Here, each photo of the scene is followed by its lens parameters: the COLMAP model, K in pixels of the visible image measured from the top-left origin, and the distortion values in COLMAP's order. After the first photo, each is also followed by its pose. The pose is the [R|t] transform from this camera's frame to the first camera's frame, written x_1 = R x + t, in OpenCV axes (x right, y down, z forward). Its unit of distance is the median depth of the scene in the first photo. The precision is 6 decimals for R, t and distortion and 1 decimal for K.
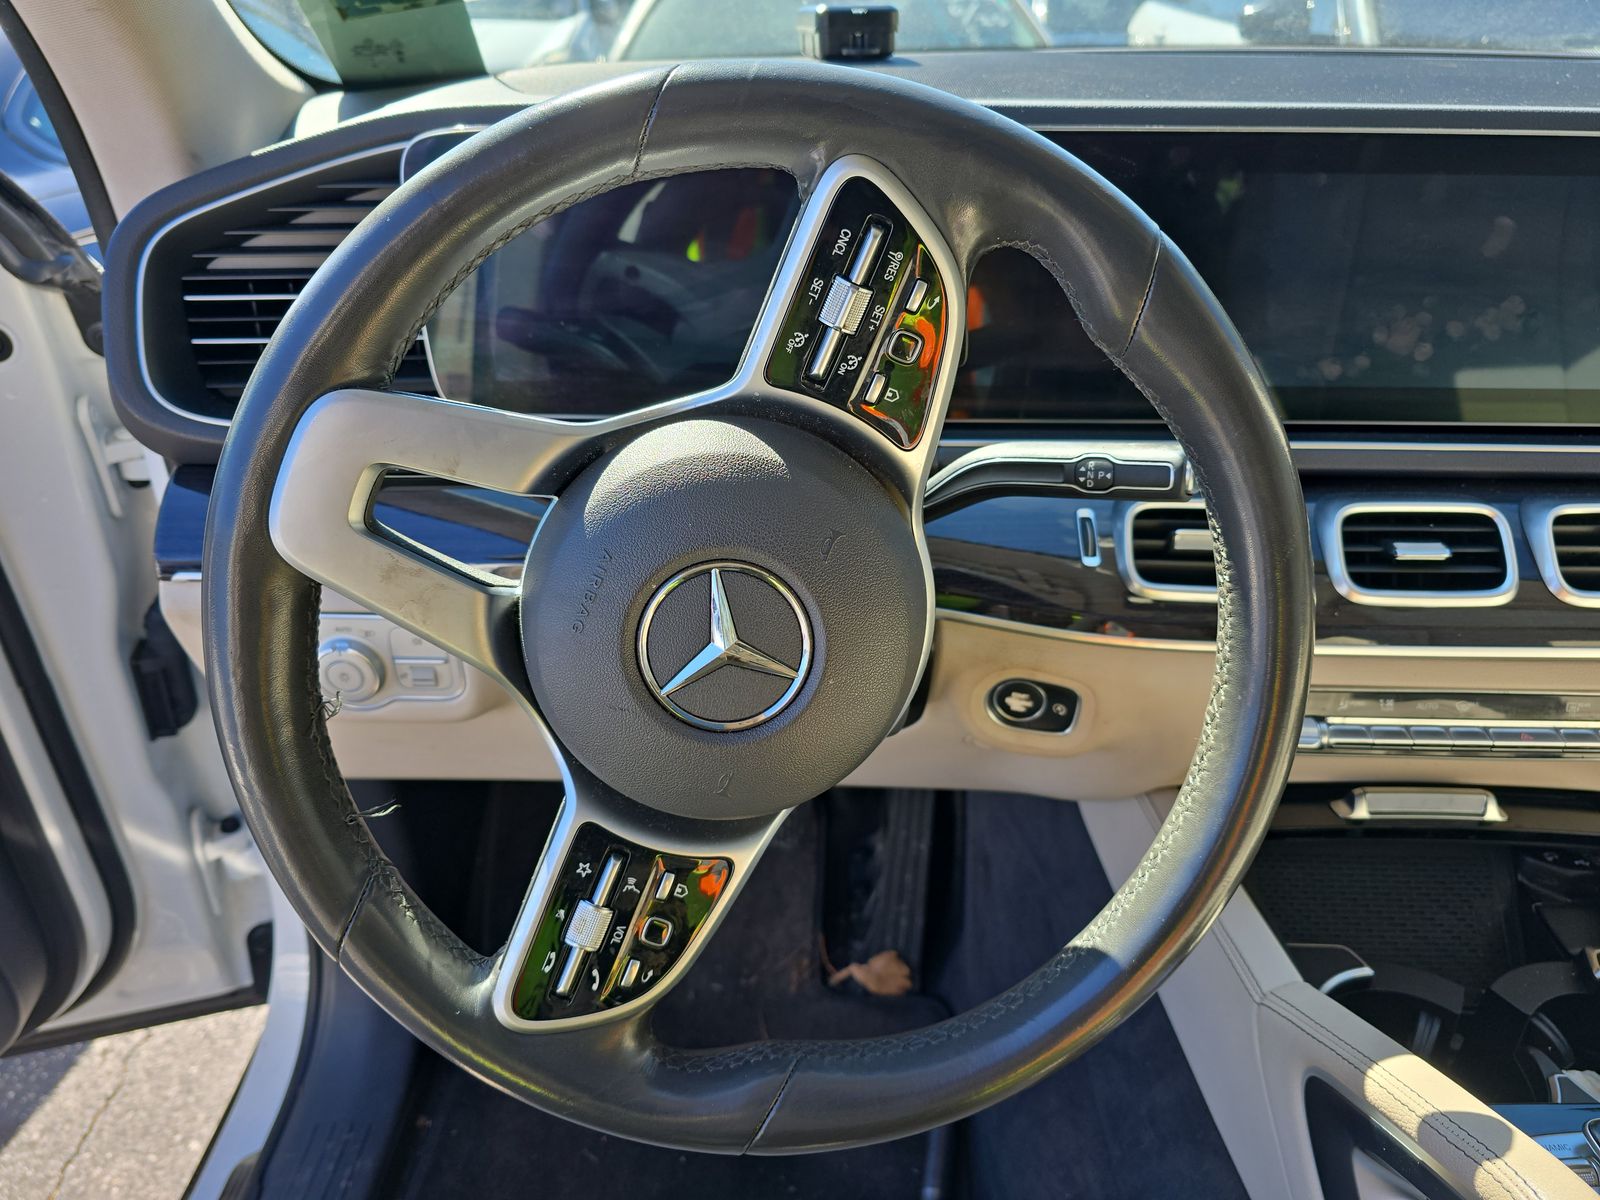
lens RADIAL K [[1095.3, 0, 796.9], [0, 1095.3, 577.7], [0, 0, 1]] dist [0.009060, -0.000768]
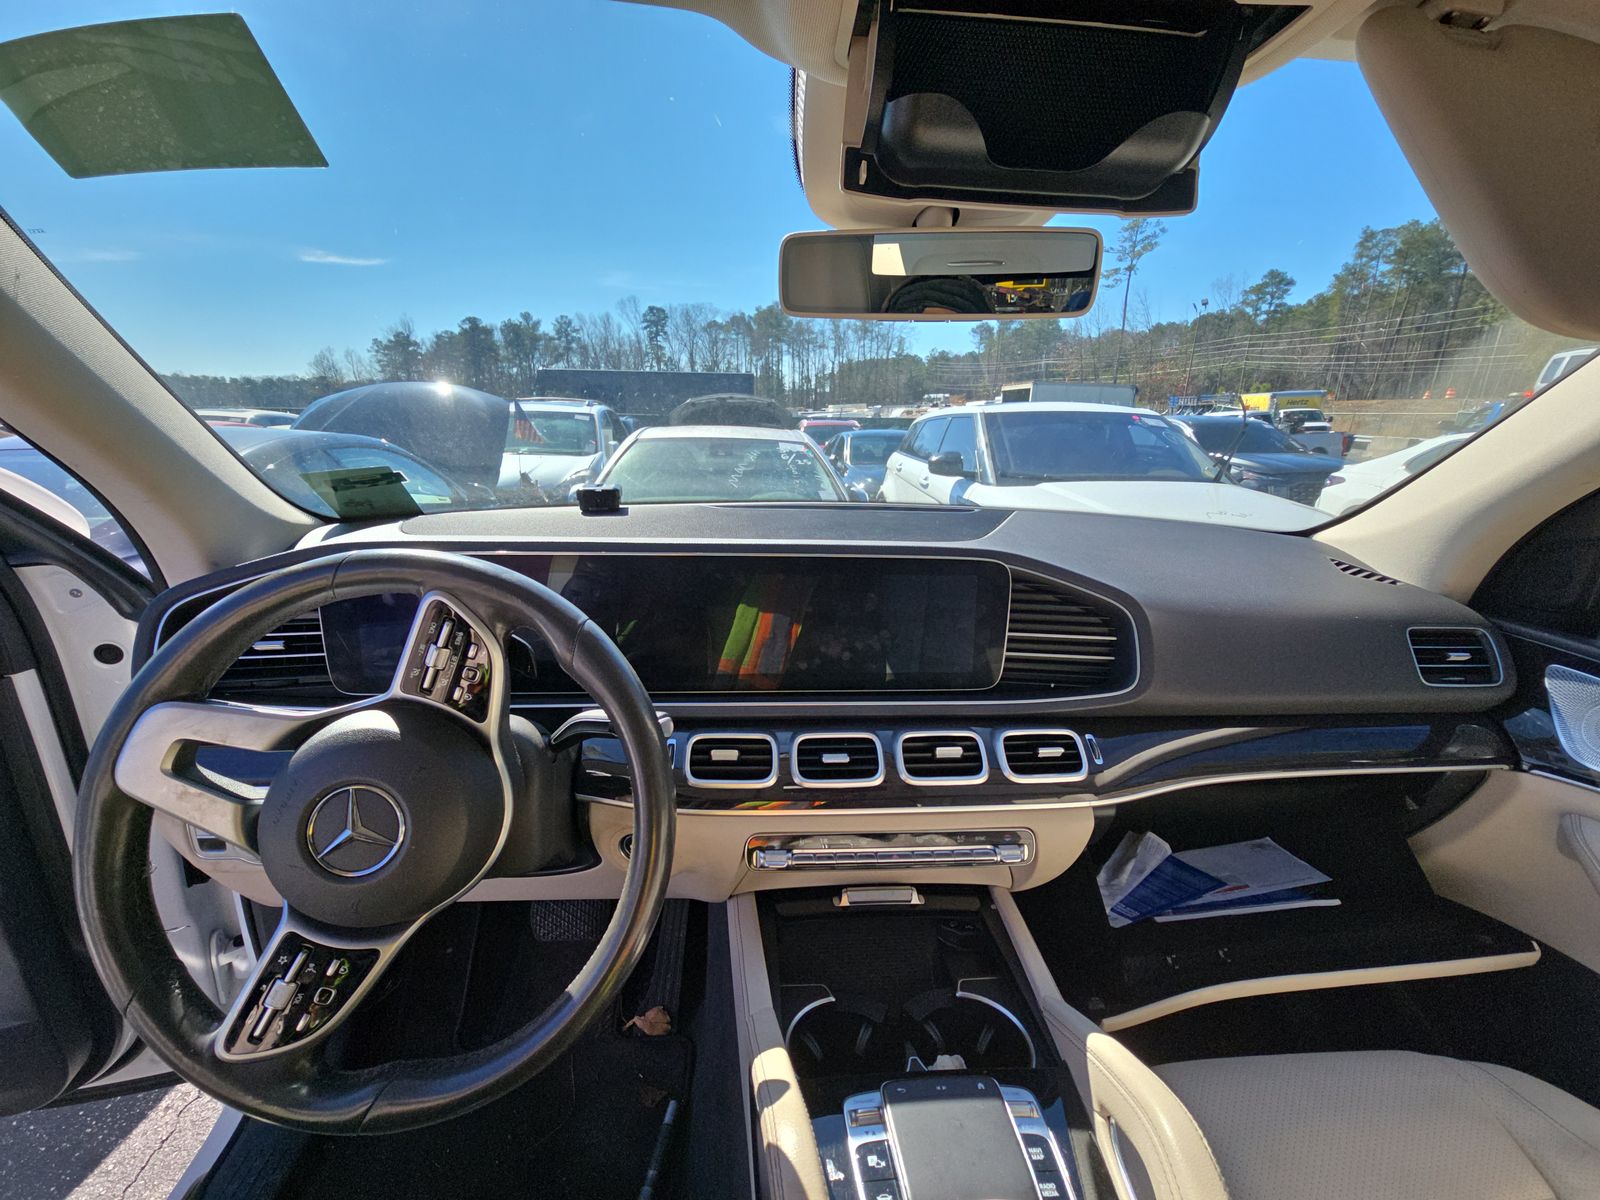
lens RADIAL K [[635.2, 0, 787.5], [0, 635.2, 599.3], [0, 0, 1]] dist [0.002117, -0.005873]
pose [[0.996246, -0.004863, 0.086428, 0.383344], [0.025744, 0.969891, -0.242175, -0.026865], [-0.082648, 0.243491, 0.966375, -0.160716]]
